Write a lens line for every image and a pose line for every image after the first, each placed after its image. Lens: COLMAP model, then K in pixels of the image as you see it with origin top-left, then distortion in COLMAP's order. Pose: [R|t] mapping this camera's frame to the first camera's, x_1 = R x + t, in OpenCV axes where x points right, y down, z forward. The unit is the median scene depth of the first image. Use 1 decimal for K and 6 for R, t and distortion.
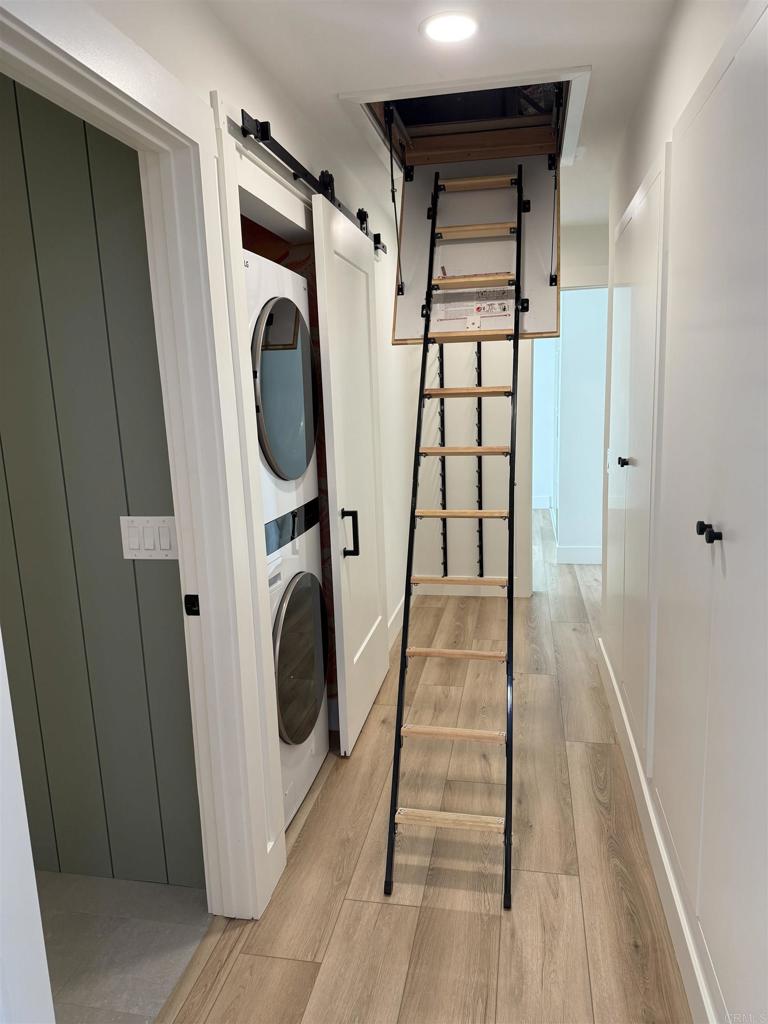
lens RADIAL K [[716.6, 0, 382.3], [0, 716.6, 515.5], [0, 0, 1]] dist [0.042719, -0.049949]
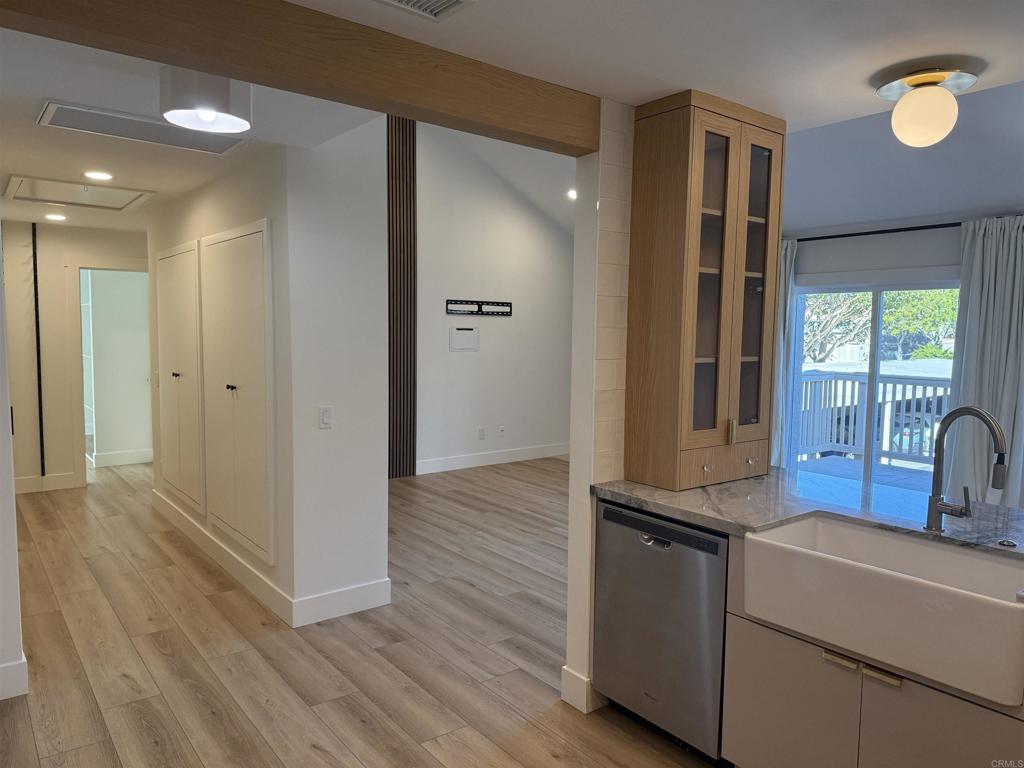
lens RADIAL K [[716.6, 0, 510.6], [0, 716.6, 382.1], [0, 0, 1]] dist [0.042719, -0.049949]
pose [[0.655233, -0.012657, 0.755321, -0.661981], [0.098978, 0.992679, -0.069227, 0.204839], [-0.748915, 0.120120, 0.651688, -1.151142]]
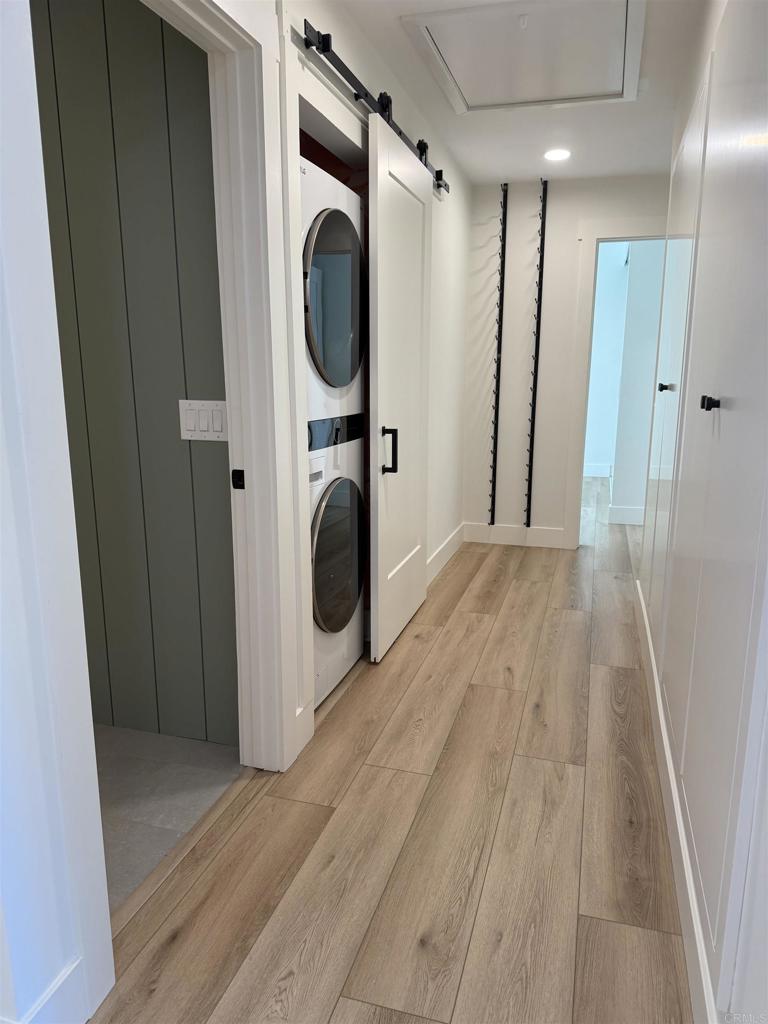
lens RADIAL K [[716.6, 0, 378.9], [0, 716.6, 513.1], [0, 0, 1]] dist [0.042719, -0.049949]
pose [[0.994054, 0.056818, -0.092886, 0.048003], [-0.054571, 0.998157, 0.026553, 0.114941], [0.094223, -0.021326, 0.995323, -0.067427]]
